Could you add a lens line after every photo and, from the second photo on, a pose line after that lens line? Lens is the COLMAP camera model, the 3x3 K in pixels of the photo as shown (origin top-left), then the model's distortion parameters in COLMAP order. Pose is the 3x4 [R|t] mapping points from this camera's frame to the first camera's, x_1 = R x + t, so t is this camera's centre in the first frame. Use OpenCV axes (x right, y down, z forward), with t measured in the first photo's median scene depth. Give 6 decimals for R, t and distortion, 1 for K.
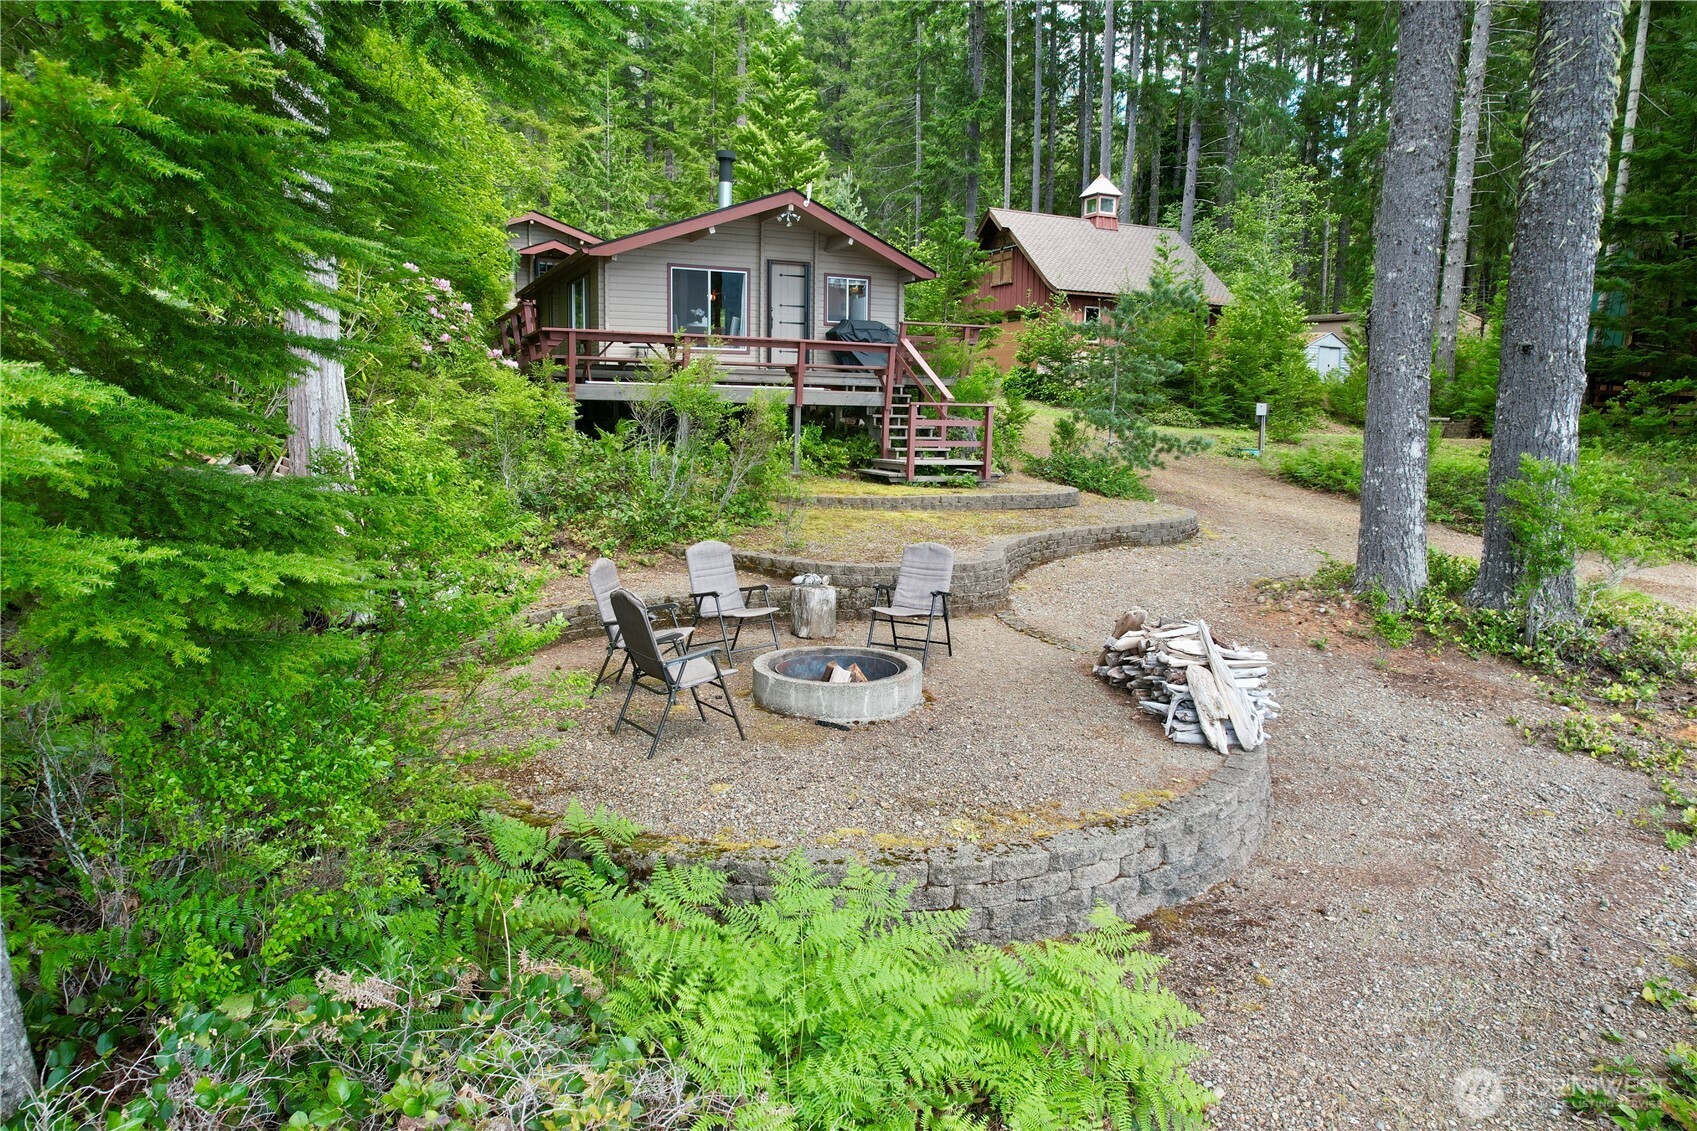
lens RADIAL K [[1086.9, 0, 848.5], [0, 1086.9, 565.5], [0, 0, 1]] dist [-0.086352, 0.082993]
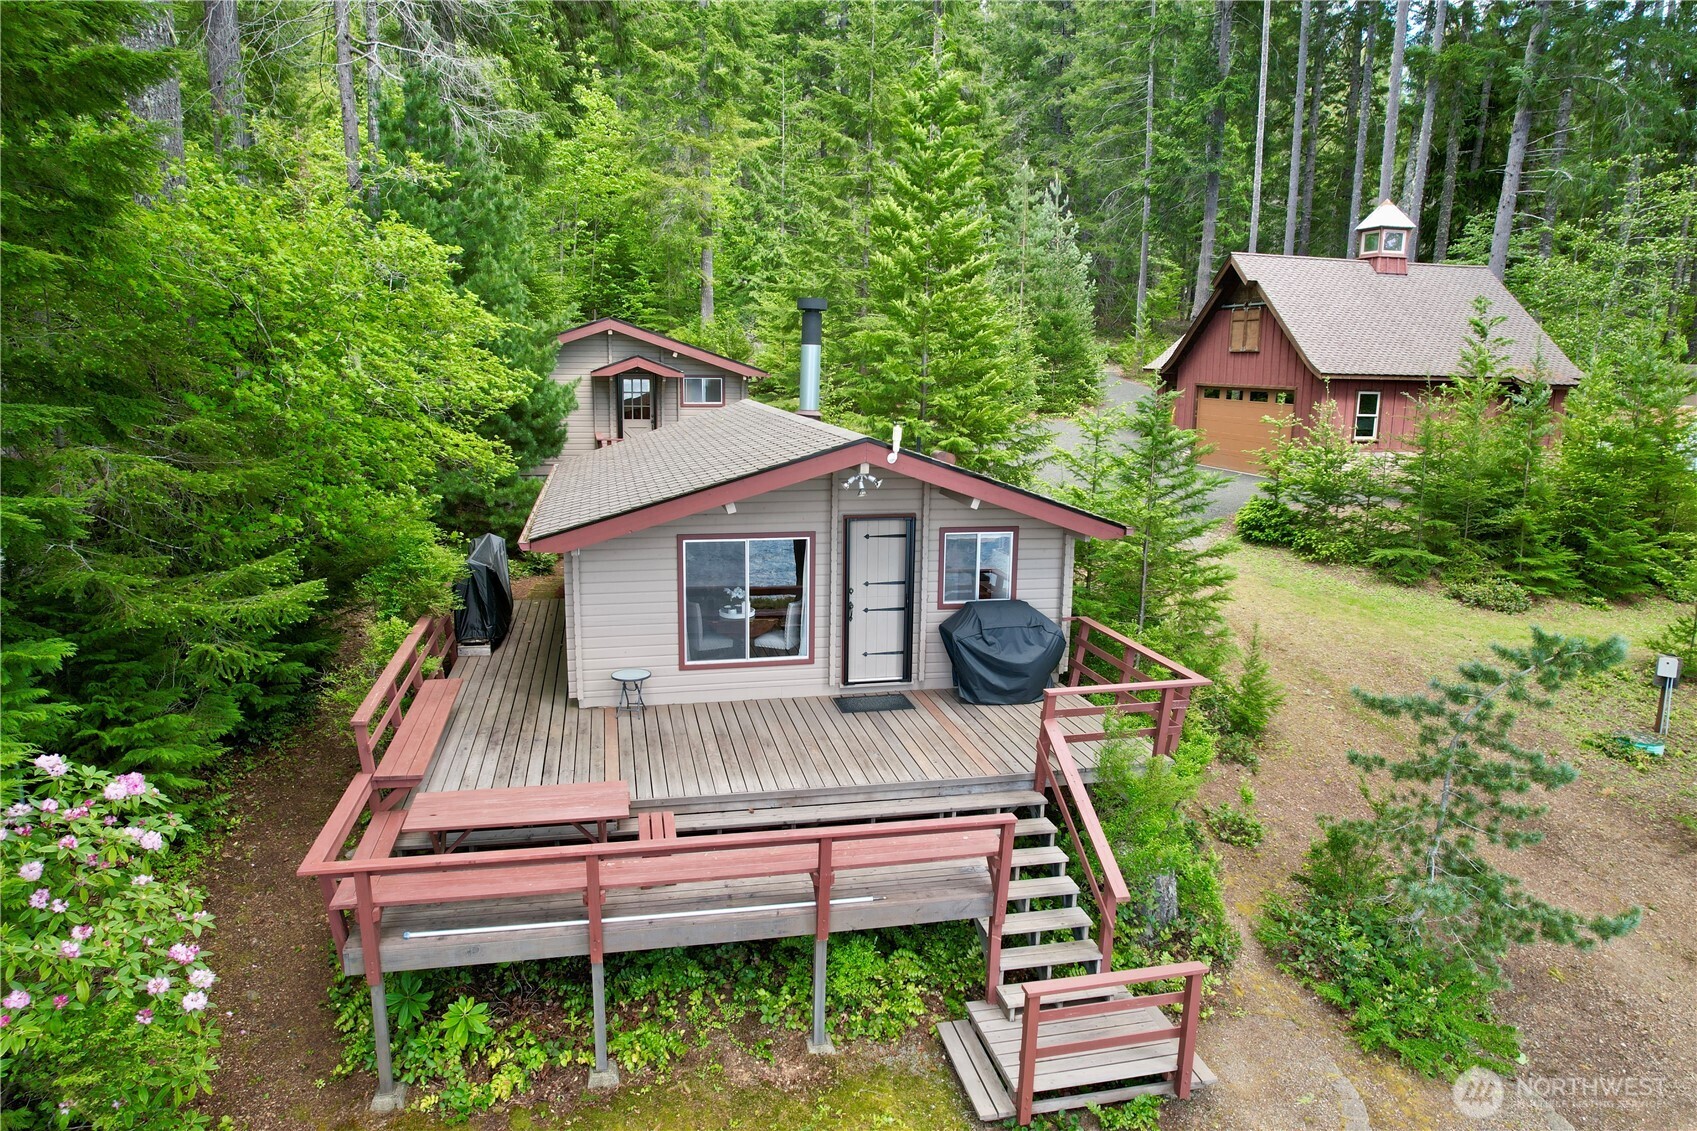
lens RADIAL K [[1078.8, 0, 852.0], [0, 1078.8, 568.5], [0, 0, 1]] dist [-0.068616, 0.061399]
pose [[0.979290, 0.038082, -0.198848, 0.025850], [-0.028732, 0.998351, 0.049698, -0.138234], [0.200413, -0.042956, 0.978769, 0.193039]]
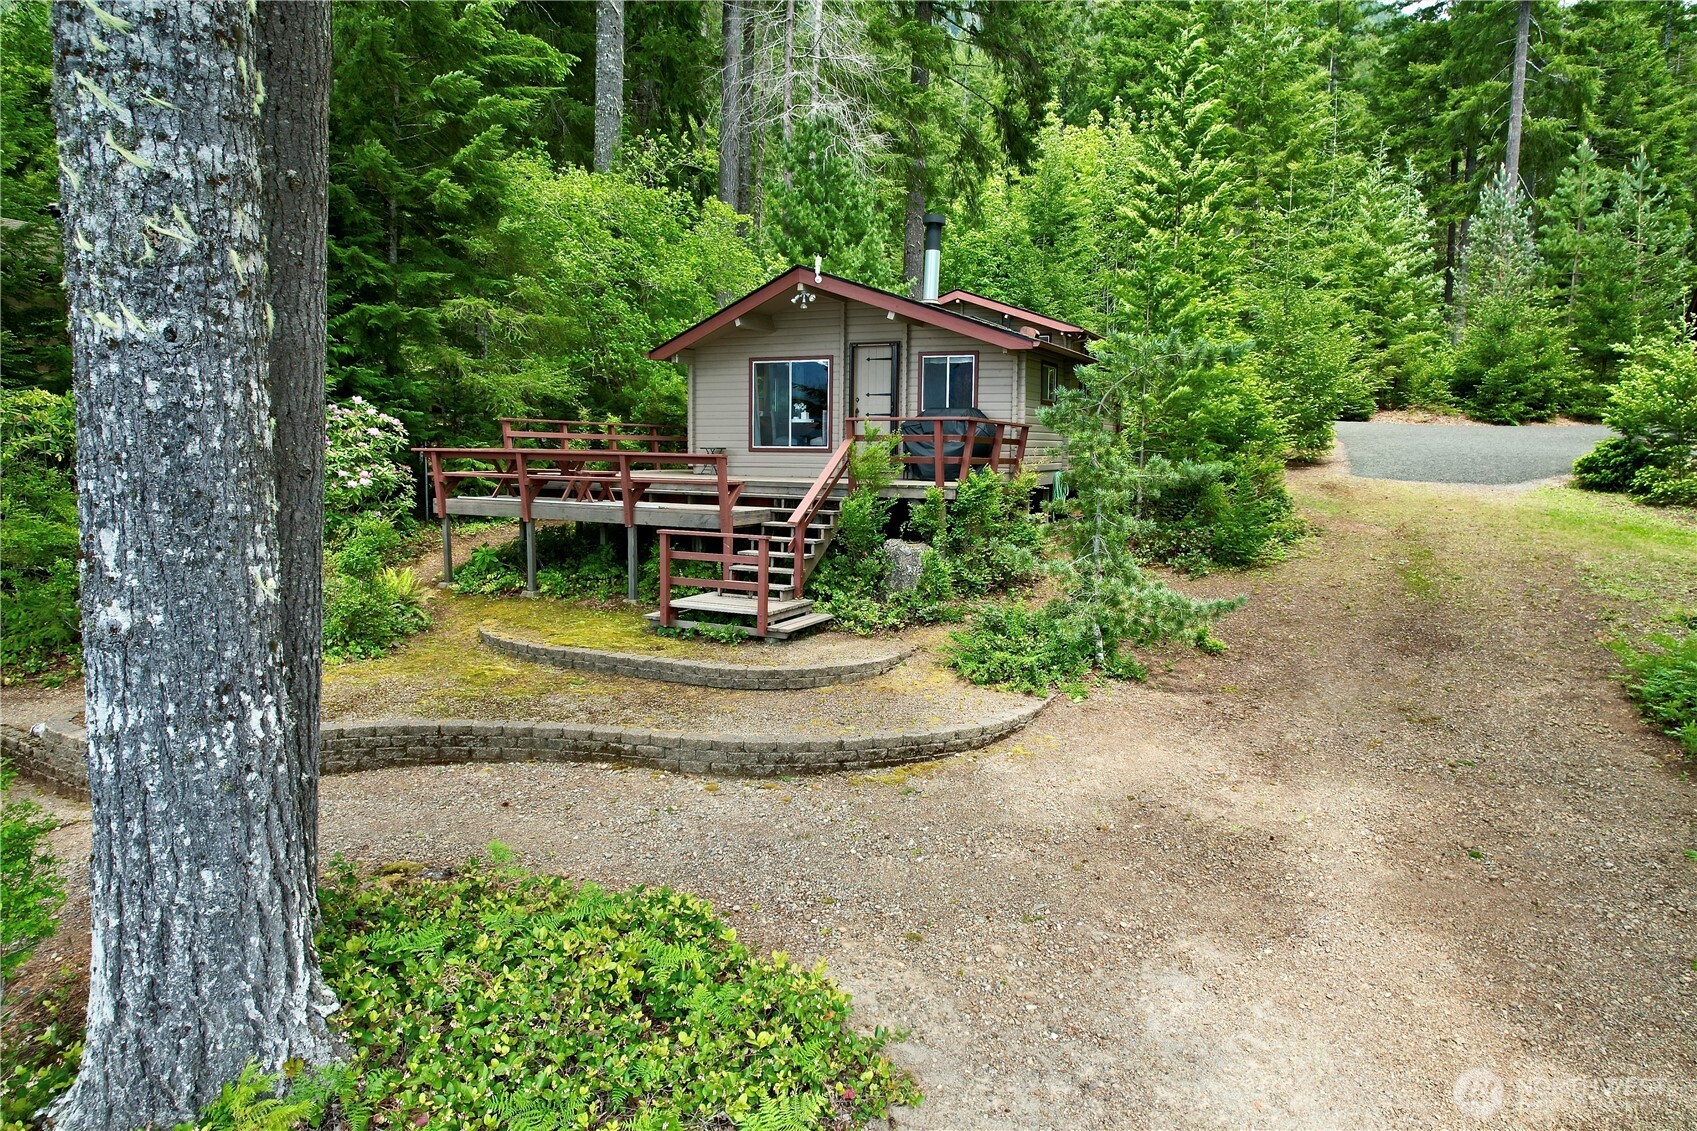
lens RADIAL K [[1078.8, 0, 852.0], [0, 1078.8, 568.5], [0, 0, 1]] dist [-0.068616, 0.061399]
pose [[0.645741, 0.079640, -0.759392, 0.288856], [-0.111606, 0.993709, 0.009310, -0.054774], [0.755356, 0.078741, 0.650567, 0.221490]]
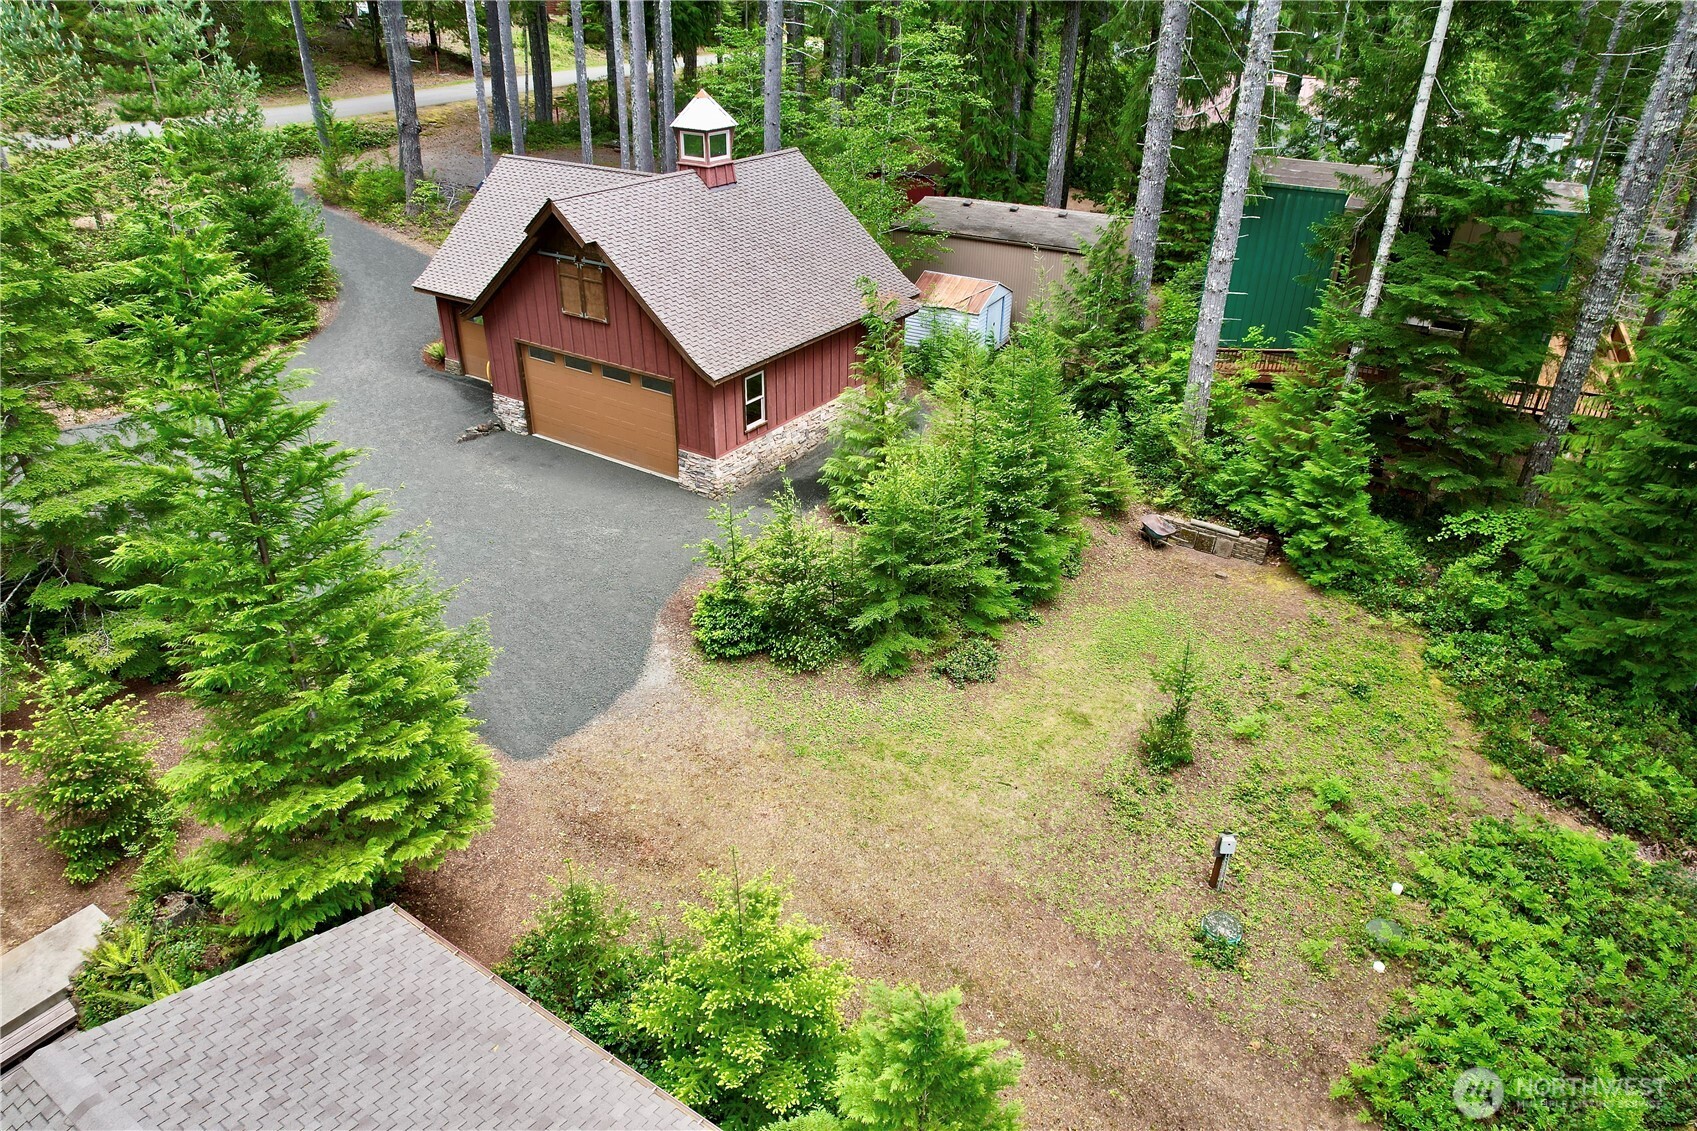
lens RADIAL K [[1086.9, 0, 848.5], [0, 1086.9, 565.5], [0, 0, 1]] dist [-0.086352, 0.082993]
pose [[0.853097, -0.257214, 0.453946, -0.042240], [0.074374, 0.921105, 0.382144, -0.357767], [-0.516425, -0.292244, 0.804922, 0.403657]]
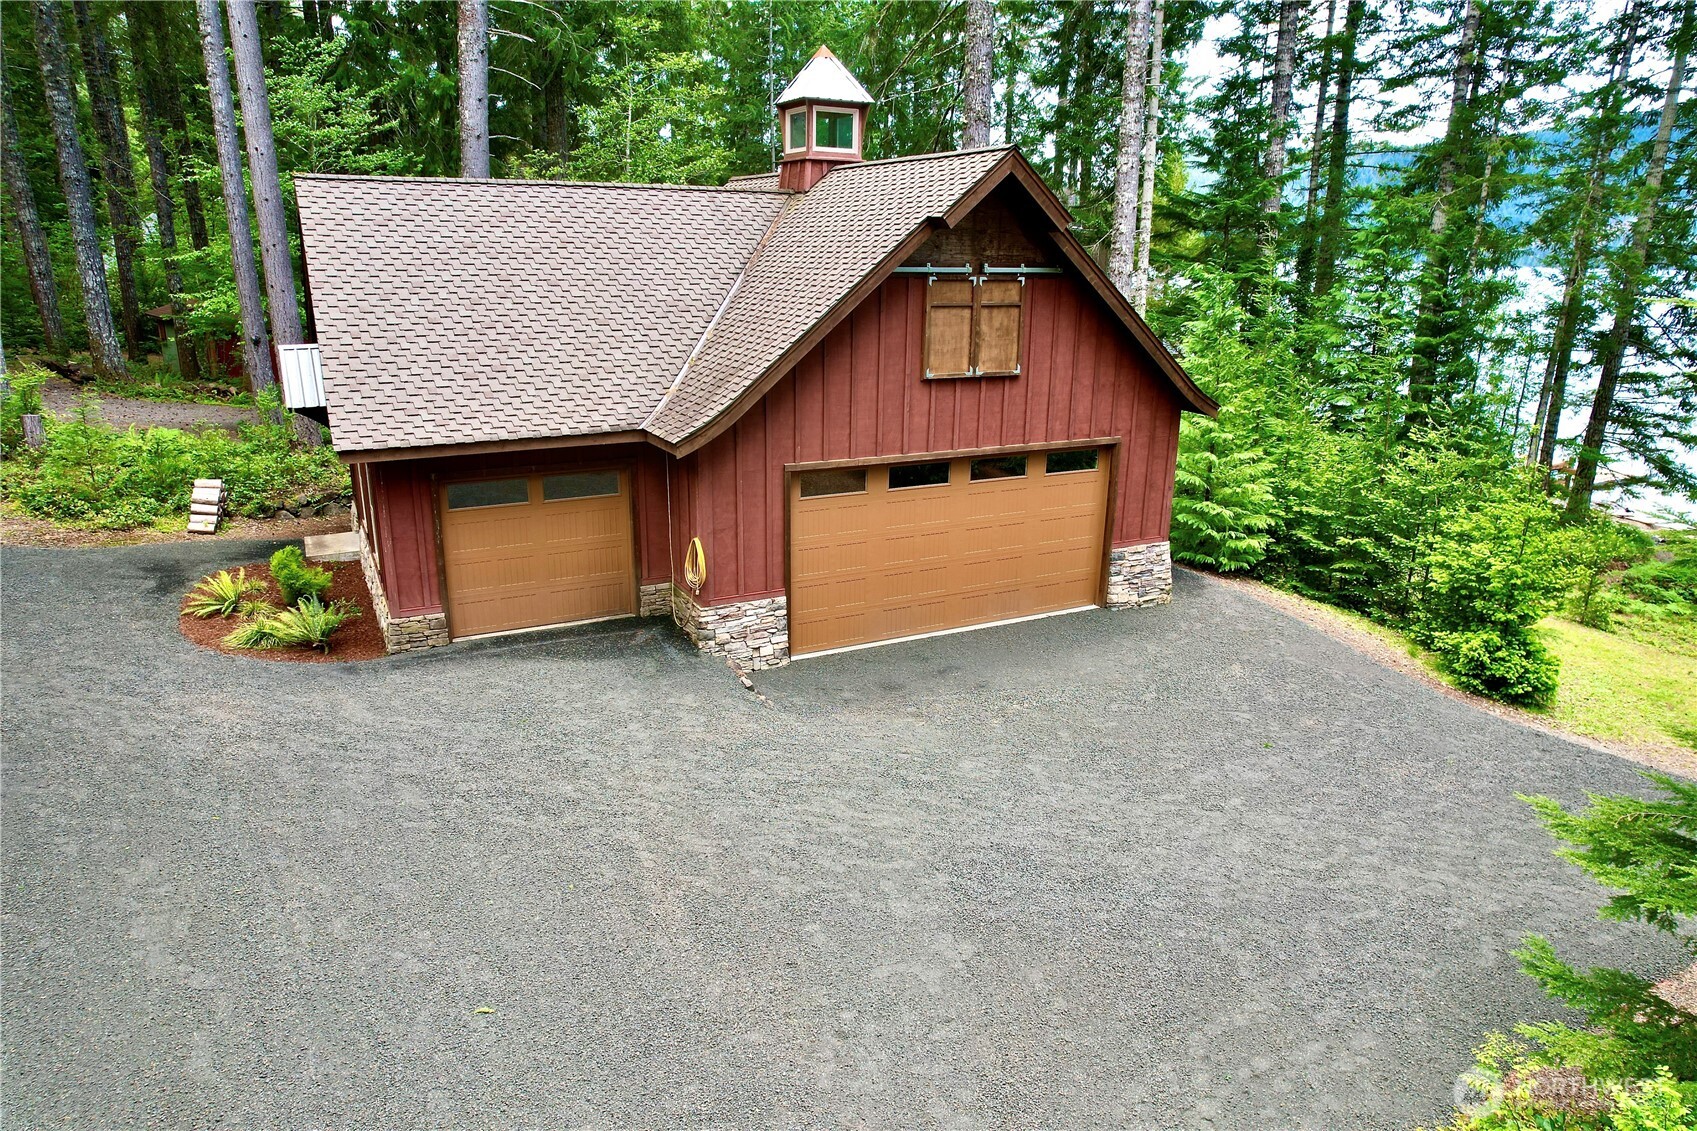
lens RADIAL K [[1078.8, 0, 852.0], [0, 1078.8, 568.5], [0, 0, 1]] dist [-0.068616, 0.061399]
pose [[-0.053567, -0.305260, 0.950761, -0.197520], [0.124689, 0.942631, 0.309675, -0.318087], [-0.990749, 0.135137, -0.012432, 1.062220]]
